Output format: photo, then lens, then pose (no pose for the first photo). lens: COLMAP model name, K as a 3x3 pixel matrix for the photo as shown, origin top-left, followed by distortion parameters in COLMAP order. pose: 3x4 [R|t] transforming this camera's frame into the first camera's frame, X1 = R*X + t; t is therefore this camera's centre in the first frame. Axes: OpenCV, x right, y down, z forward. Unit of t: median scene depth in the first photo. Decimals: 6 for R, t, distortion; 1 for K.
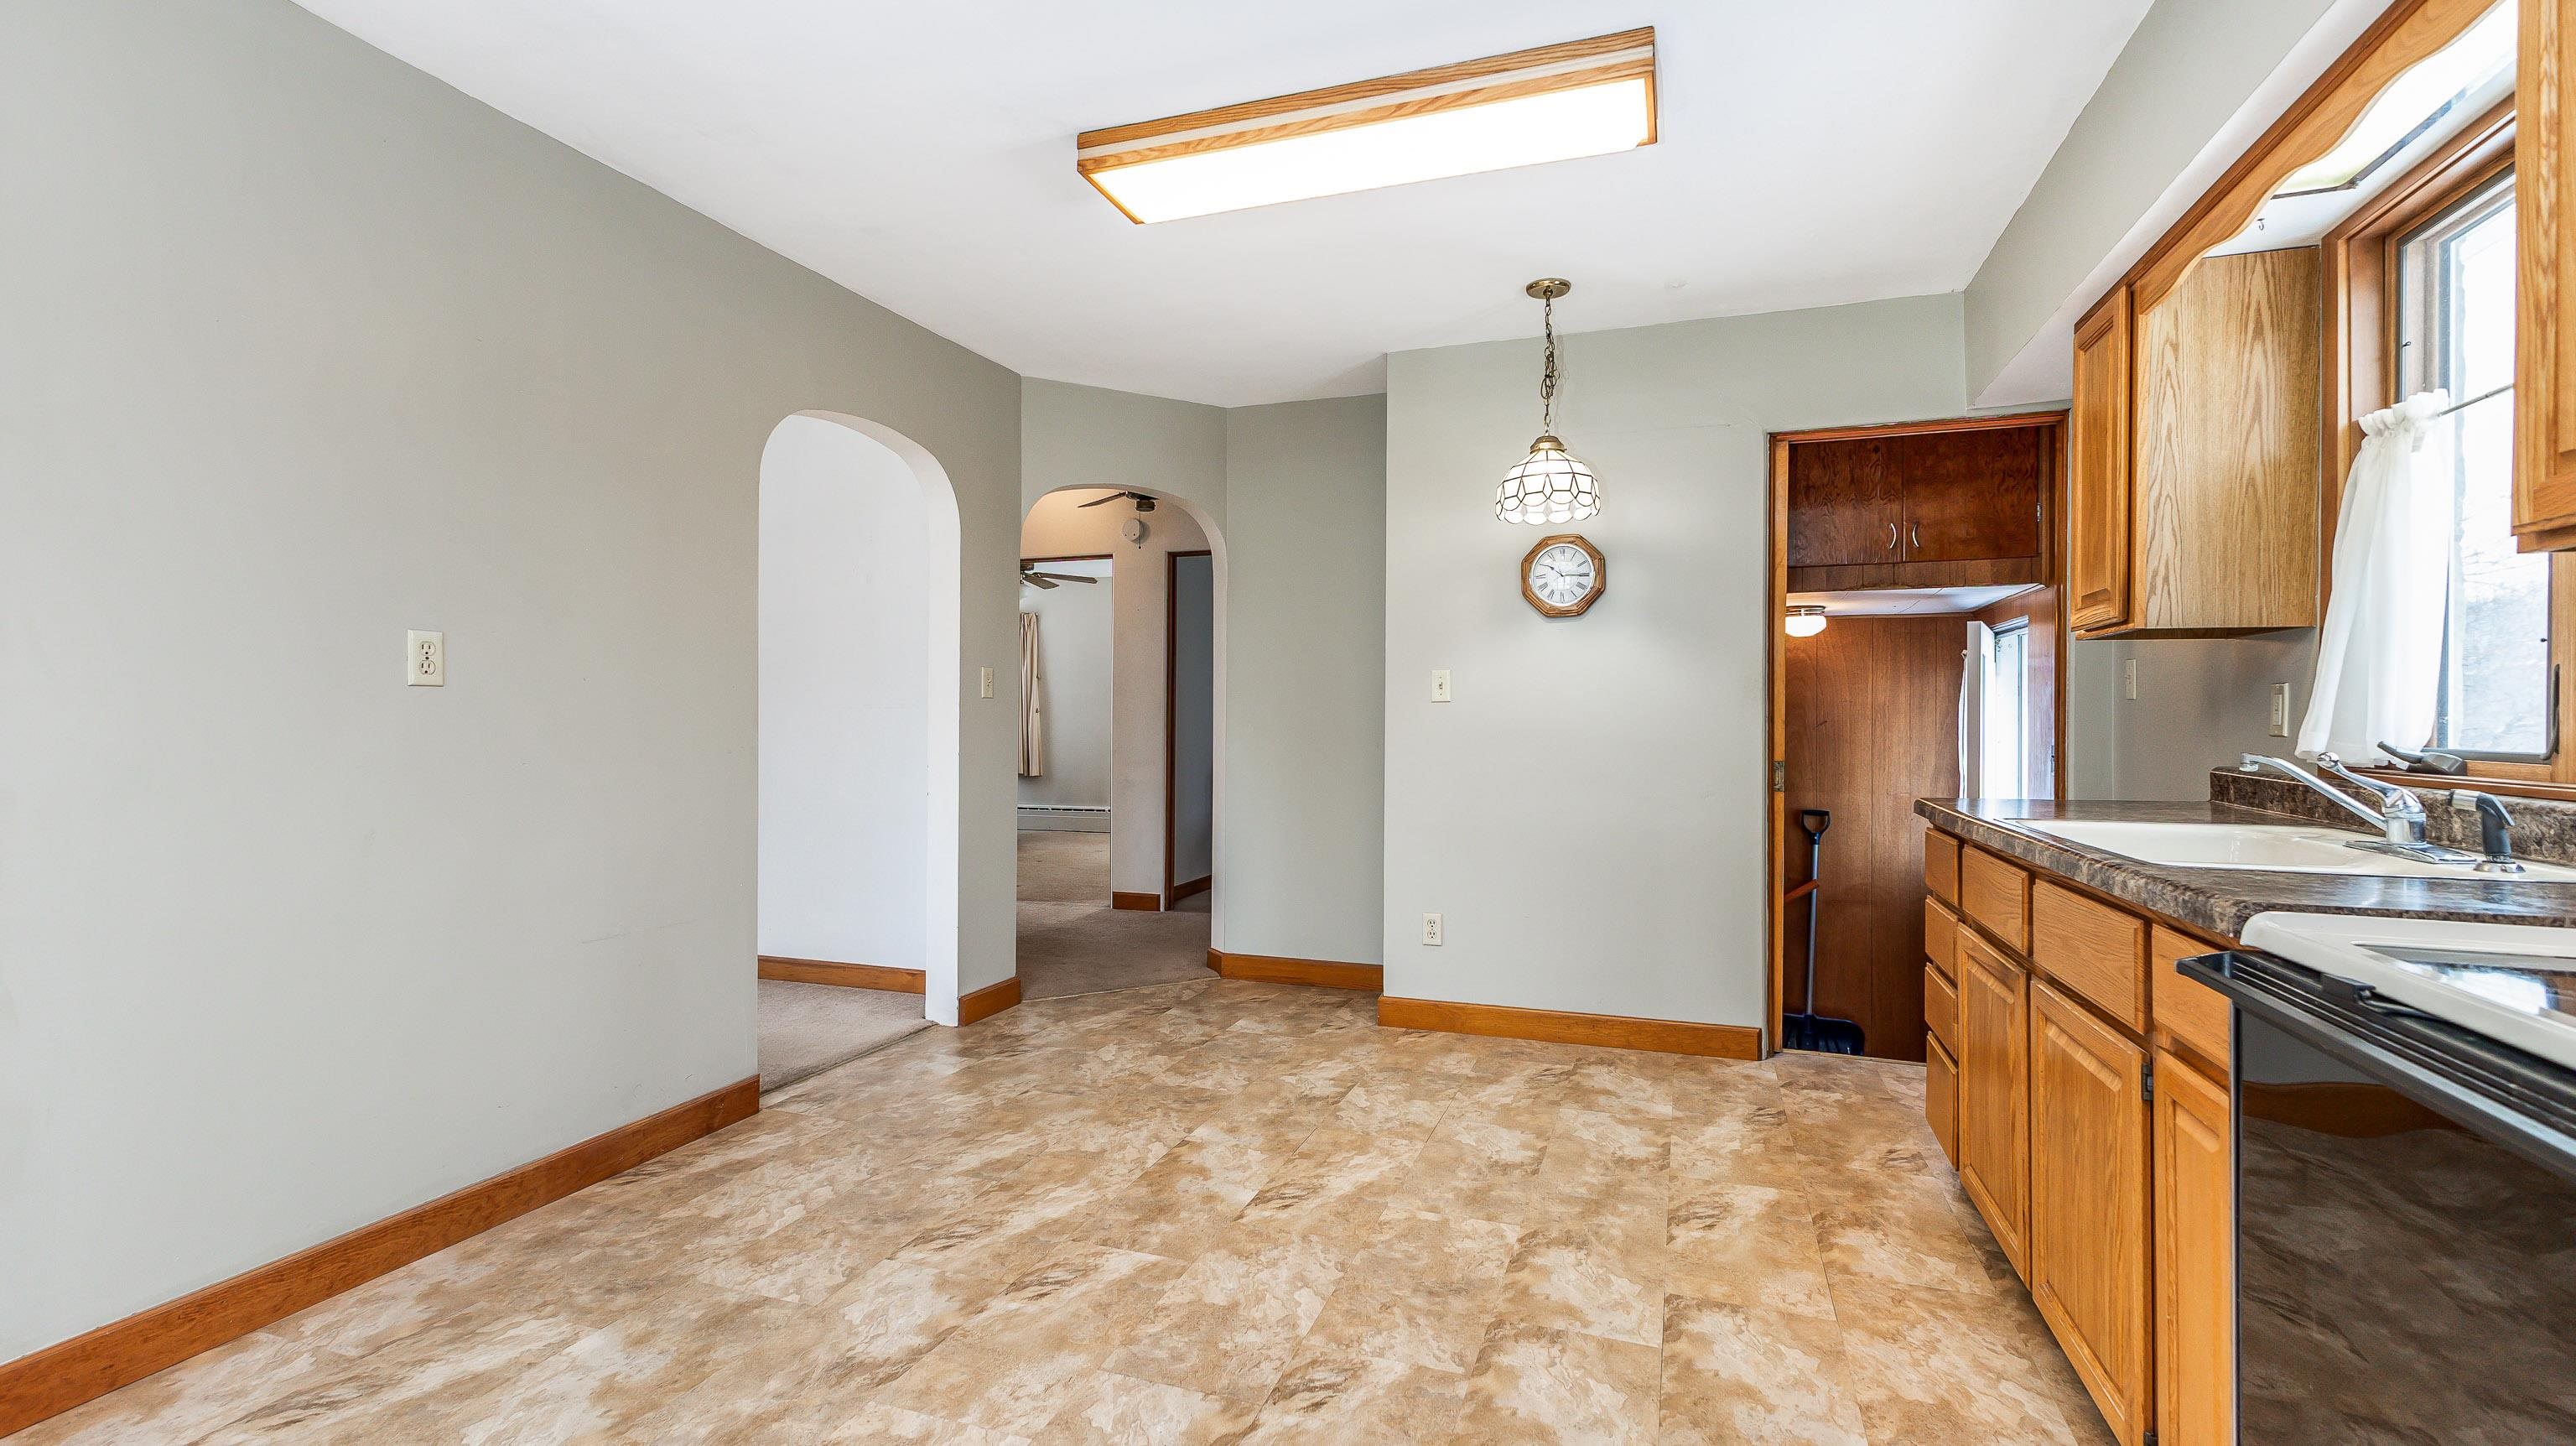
lens RADIAL K [[1137.6, 0, 1289.8], [0, 1137.6, 717.0], [0, 0, 1]] dist [0.007981, -0.001067]
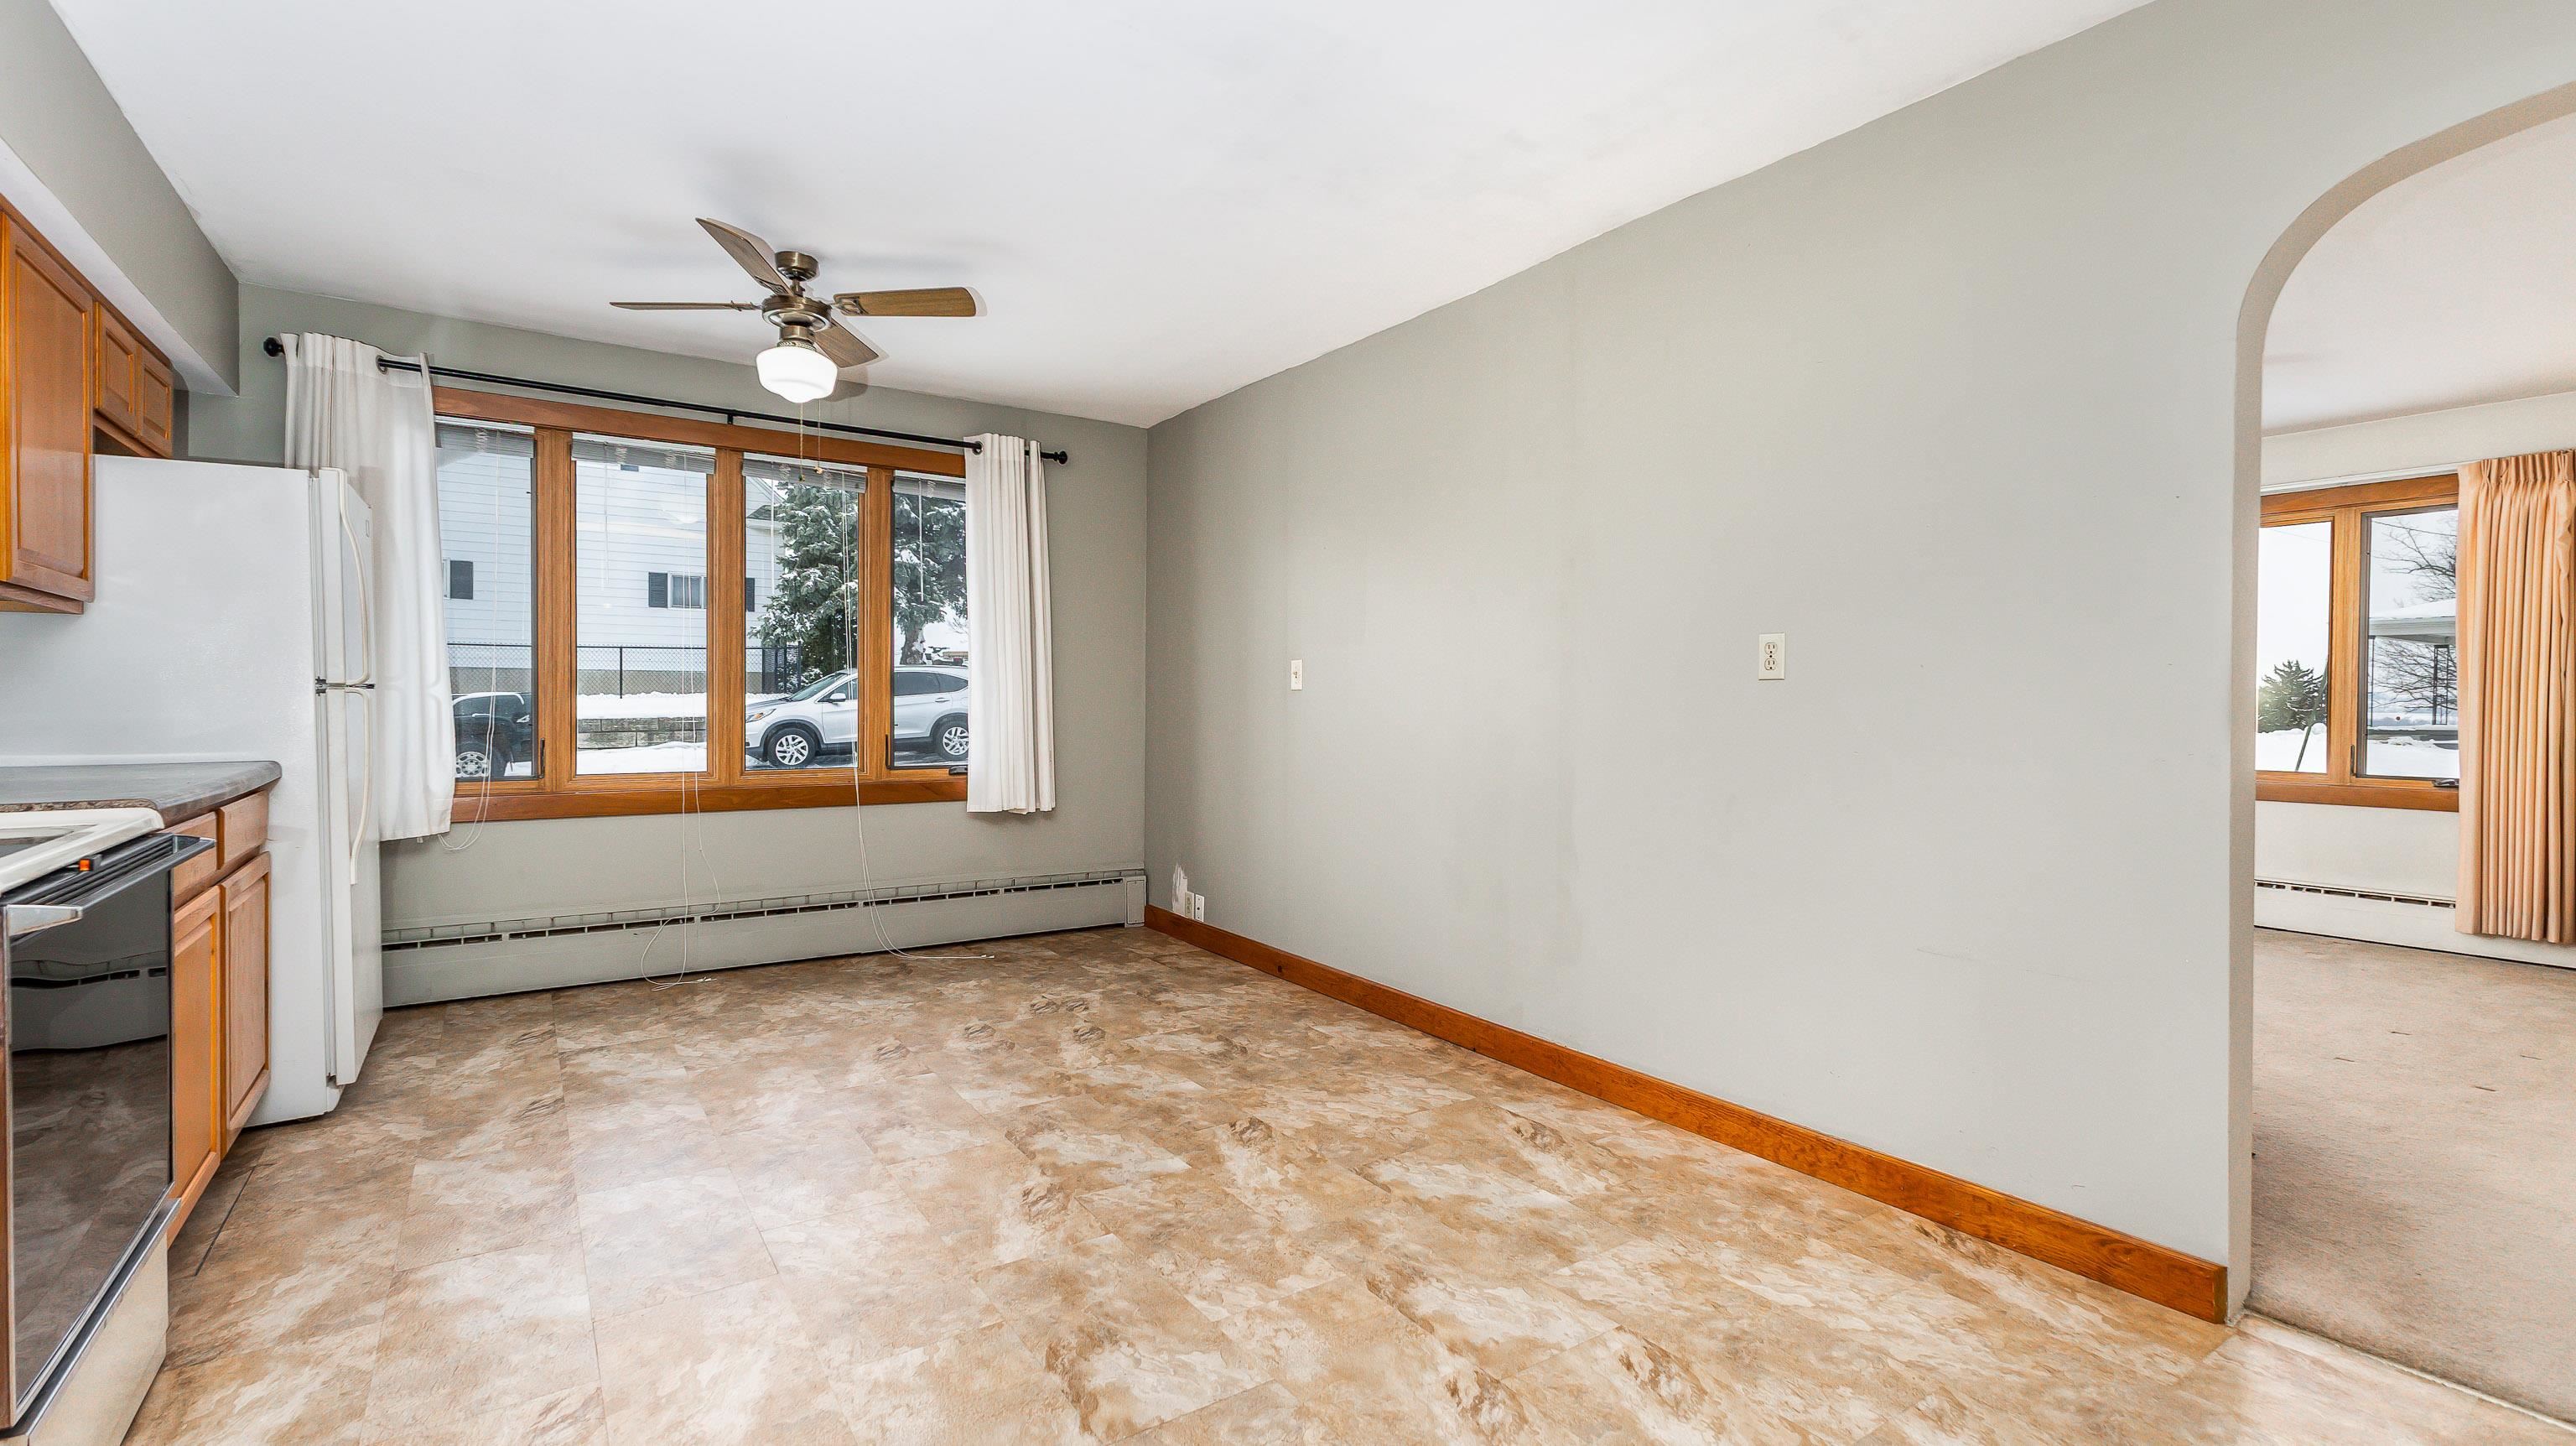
lens RADIAL K [[1137.6, 0, 1291.0], [0, 1137.6, 719.2], [0, 0, 1]] dist [0.007981, -0.001067]
pose [[-0.590911, 0.004207, -0.806726, 0.467643], [-0.010318, 0.999865, 0.012772, 0.003867], [0.806671, 0.015871, -0.590788, 1.234491]]
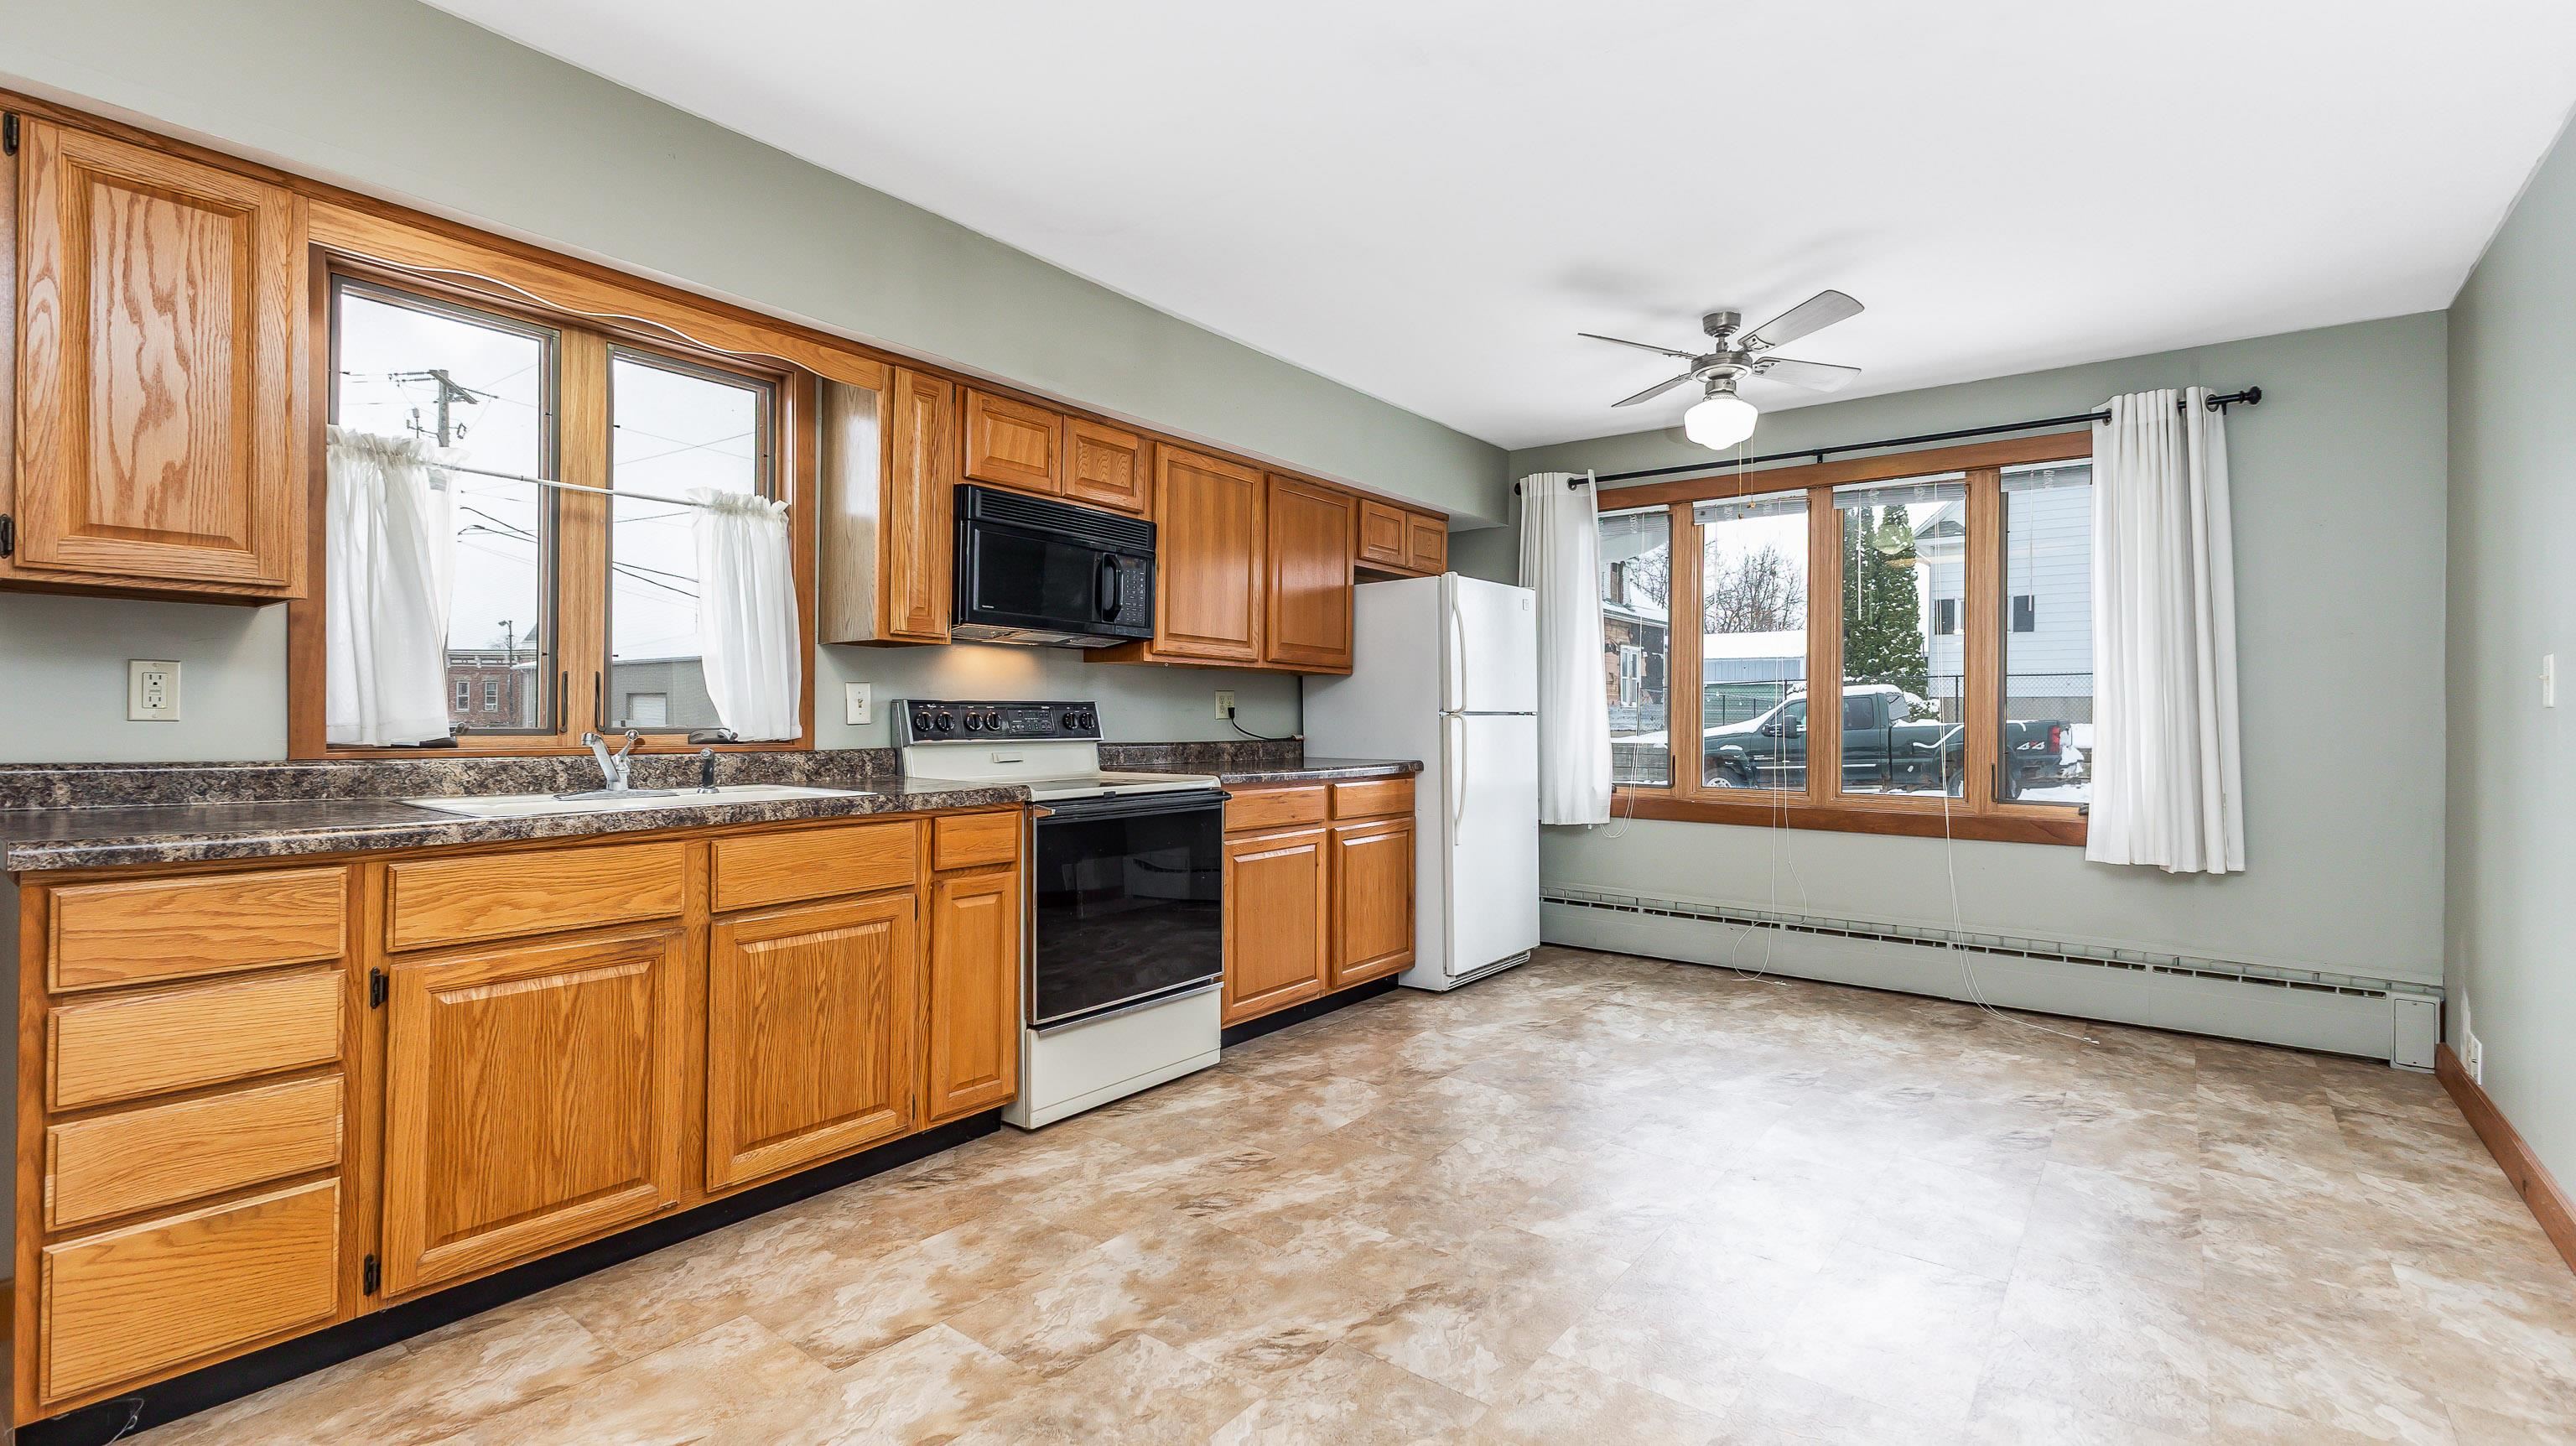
lens RADIAL K [[1137.6, 0, 1290.5], [0, 1137.6, 716.6], [0, 0, 1]] dist [0.007981, -0.001067]
pose [[-0.948395, -0.011329, 0.316888, -0.238959], [-0.011842, 0.999930, 0.000305, 0.002918], [-0.316869, -0.003464, -0.948463, 1.533086]]
